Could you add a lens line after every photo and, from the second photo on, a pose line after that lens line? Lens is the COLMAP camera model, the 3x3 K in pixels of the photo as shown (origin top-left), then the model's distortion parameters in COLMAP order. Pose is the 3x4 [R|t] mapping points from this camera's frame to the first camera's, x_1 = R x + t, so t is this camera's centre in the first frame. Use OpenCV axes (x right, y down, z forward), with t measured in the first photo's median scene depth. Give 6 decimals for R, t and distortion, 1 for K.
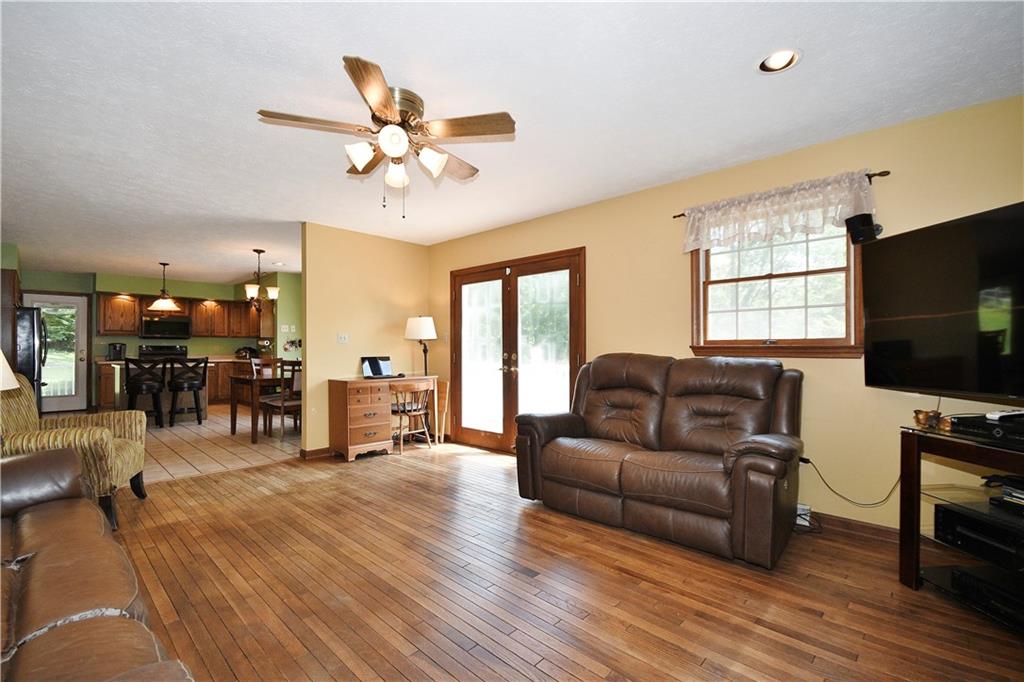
lens RADIAL K [[459.3, 0, 507.0], [0, 459.3, 345.7], [0, 0, 1]] dist [-0.003185, -0.000769]
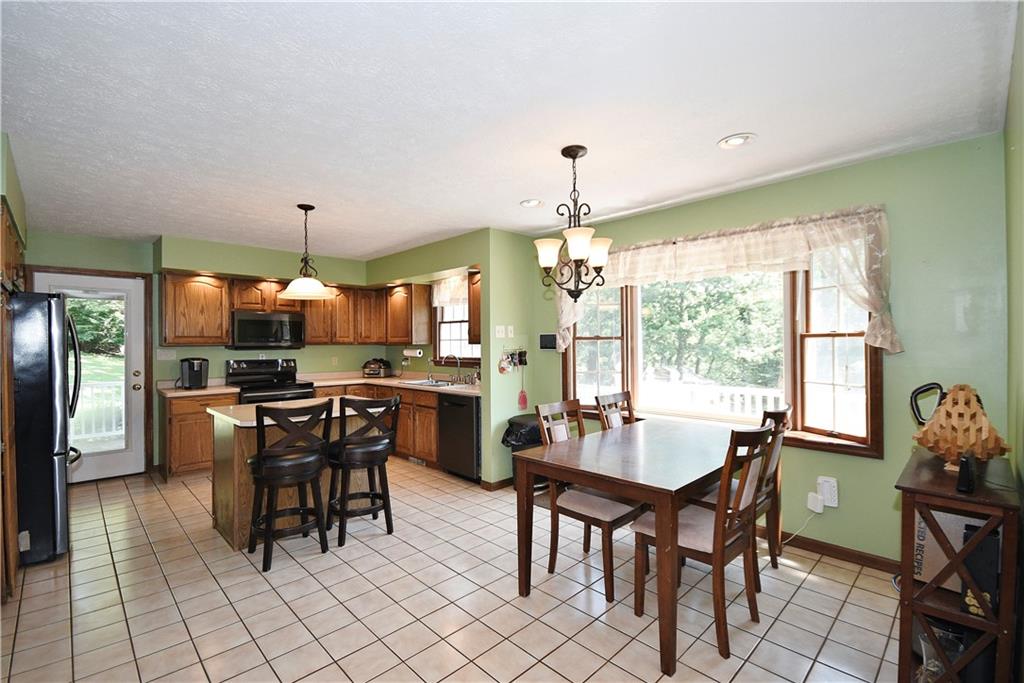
lens RADIAL K [[459.3, 0, 512.9], [0, 459.3, 341.2], [0, 0, 1]] dist [-0.003185, -0.000769]
pose [[0.999700, -0.007339, -0.023377, -0.429128], [0.007374, 0.999972, 0.001427, -0.025271], [0.023366, -0.001599, 0.999726, 0.421822]]
